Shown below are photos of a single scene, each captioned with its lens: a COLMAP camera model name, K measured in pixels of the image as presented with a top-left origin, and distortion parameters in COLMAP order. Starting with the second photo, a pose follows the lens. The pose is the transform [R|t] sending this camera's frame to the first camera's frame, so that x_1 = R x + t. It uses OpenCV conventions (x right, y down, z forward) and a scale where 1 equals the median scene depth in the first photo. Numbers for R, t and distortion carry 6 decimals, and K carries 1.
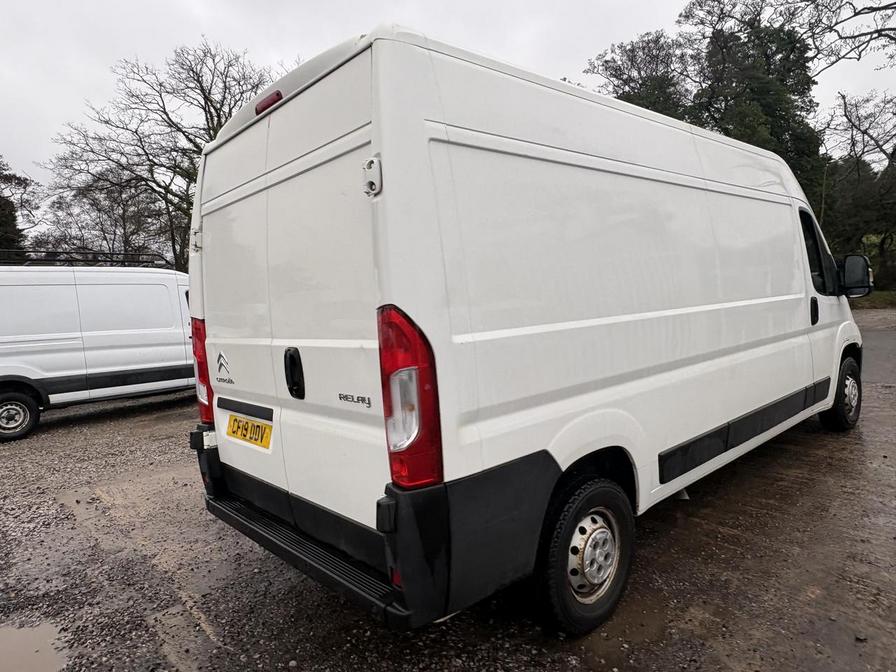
lens RADIAL K [[573.0, 0, 446.2], [0, 573.0, 334.8], [0, 0, 1]] dist [0.002457, -0.003156]
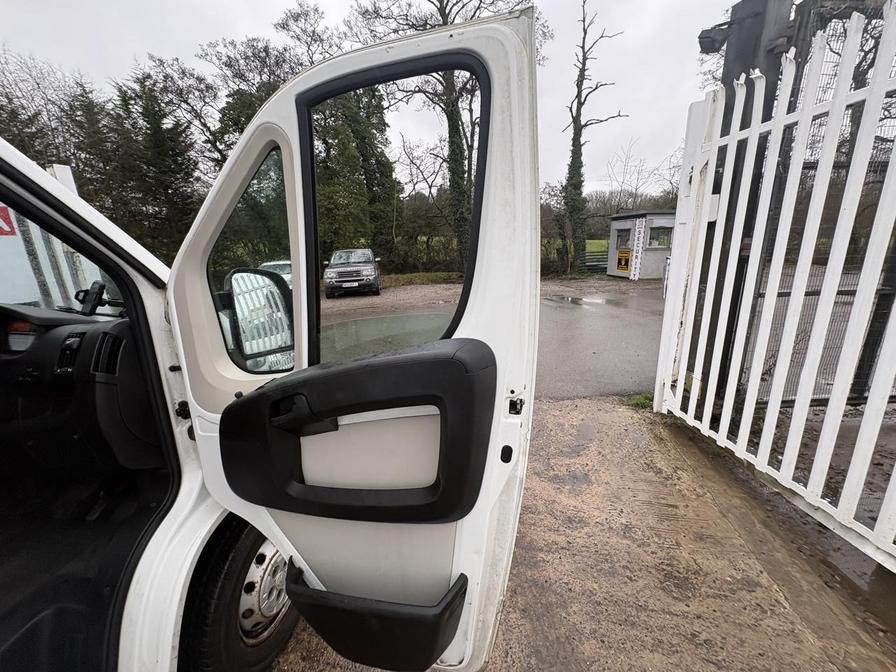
lens RADIAL K [[355.2, 0, 450.6], [0, 355.2, 336.6], [0, 0, 1]] dist [-0.000418, -0.000343]
pose [[0.770391, -0.101310, 0.629471, 1.045749], [0.019173, 0.990529, 0.135955, -0.196973], [-0.637283, -0.092669, 0.765038, 1.150351]]
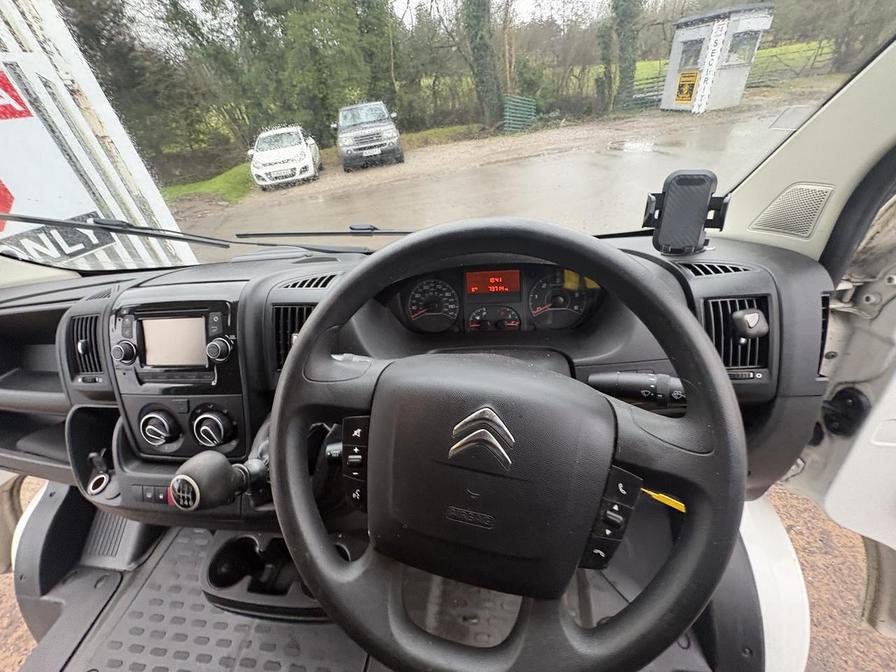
lens RADIAL K [[355.2, 0, 450.4], [0, 355.2, 338.1], [0, 0, 1]] dist [-0.000418, -0.000343]
pose [[0.749598, -0.383215, 0.539675, 0.817287], [0.105274, 0.873998, 0.474390, -0.228792], [-0.653468, -0.298788, 0.695489, 1.562232]]
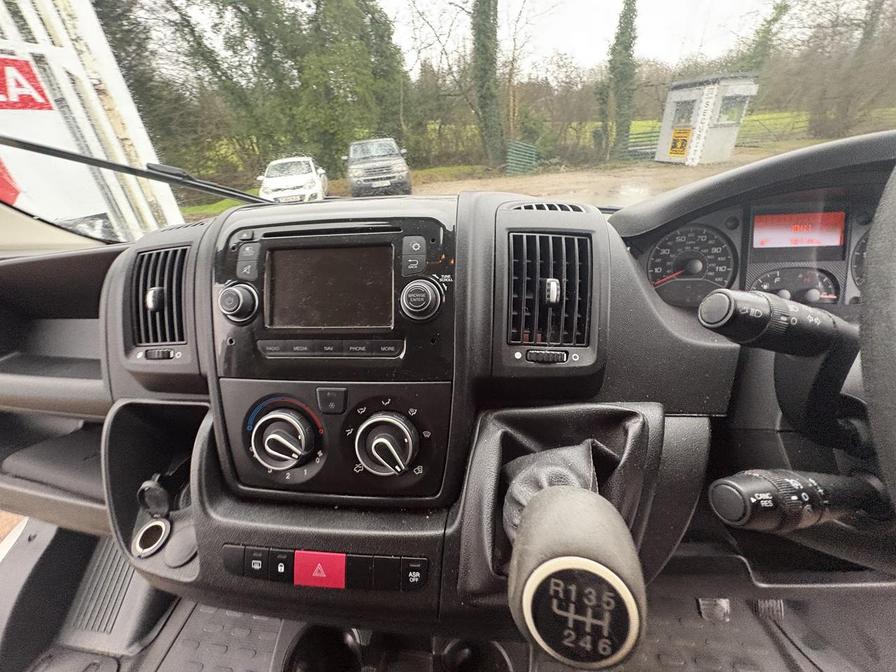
lens RADIAL K [[355.2, 0, 450.0], [0, 355.2, 338.6], [0, 0, 1]] dist [-0.000418, -0.000343]
pose [[0.747710, -0.299916, 0.592436, 0.773093], [0.058399, 0.918432, 0.391244, -0.185499], [-0.661453, -0.257939, 0.704236, 1.667642]]
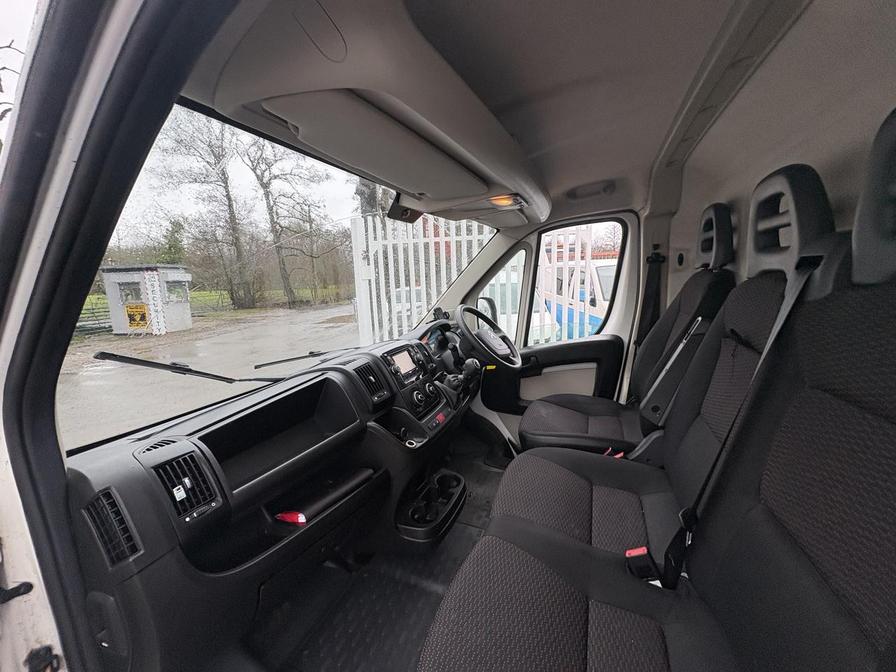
lens RADIAL K [[355.2, 0, 445.6], [0, 355.2, 336.1], [0, 0, 1]] dist [-0.000418, -0.000343]
pose [[-0.423112, -0.045587, 0.904930, 0.446498], [0.149320, 0.981570, 0.119265, -0.230249], [-0.893689, 0.185586, -0.408507, 1.871012]]
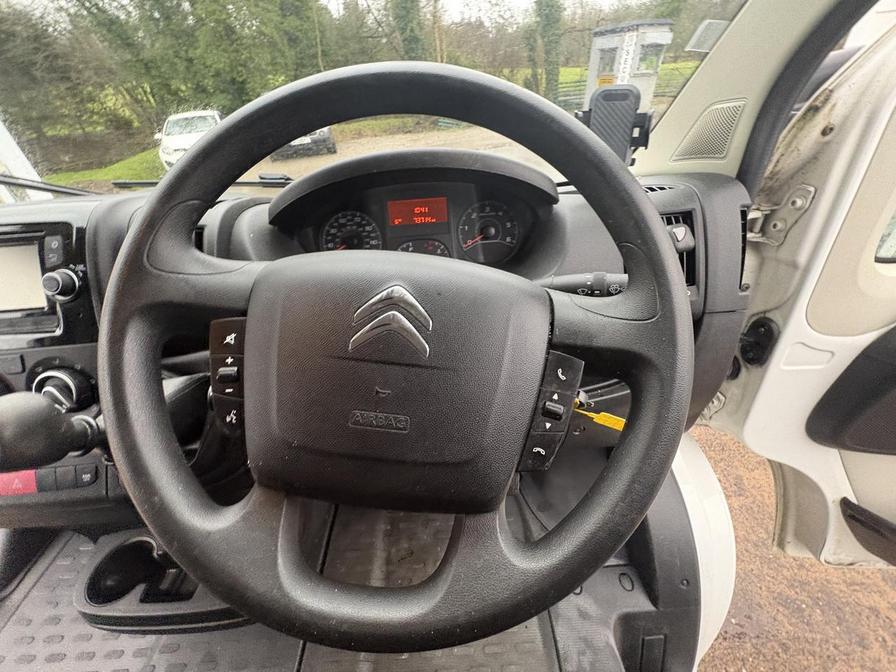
lens RADIAL K [[355.2, 0, 450.2], [0, 355.2, 337.1], [0, 0, 1]] dist [-0.000418, -0.000343]
pose [[0.639718, -0.418803, 0.644488, 0.822694], [0.072716, 0.867728, 0.491692, -0.194527], [-0.765162, -0.267680, 0.585555, 1.560718]]
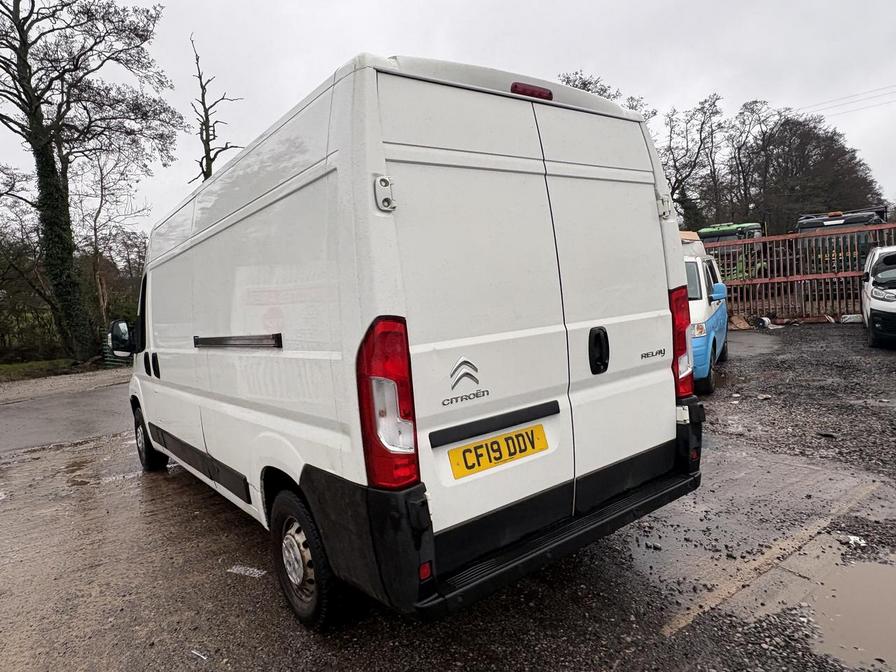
lens RADIAL K [[573.0, 0, 450.8], [0, 573.0, 334.0], [0, 0, 1]] dist [0.002457, -0.003156]
pose [[0.079282, 0.006131, 0.996833, -1.047825], [0.146150, 0.989104, -0.017707, 0.009820], [-0.986080, 0.147091, 0.077522, 0.894567]]
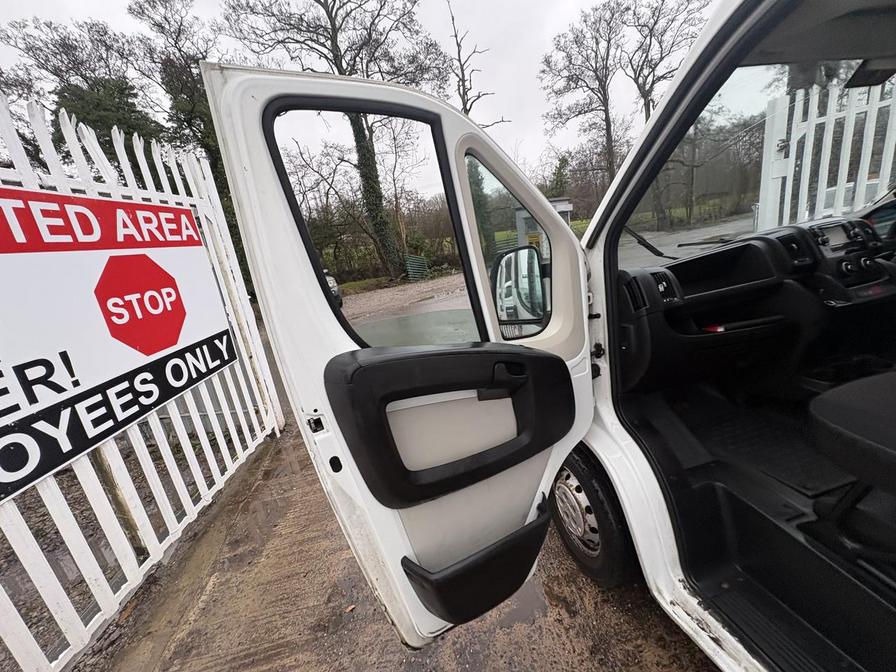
lens RADIAL K [[355.2, 0, 449.7], [0, 355.2, 336.5], [0, 0, 1]] dist [-0.000418, -0.000343]
pose [[0.464178, -0.222070, 0.857452, 0.237188], [0.182918, 0.971226, 0.152515, -0.193941], [-0.866649, 0.086049, 0.491442, 1.951178]]
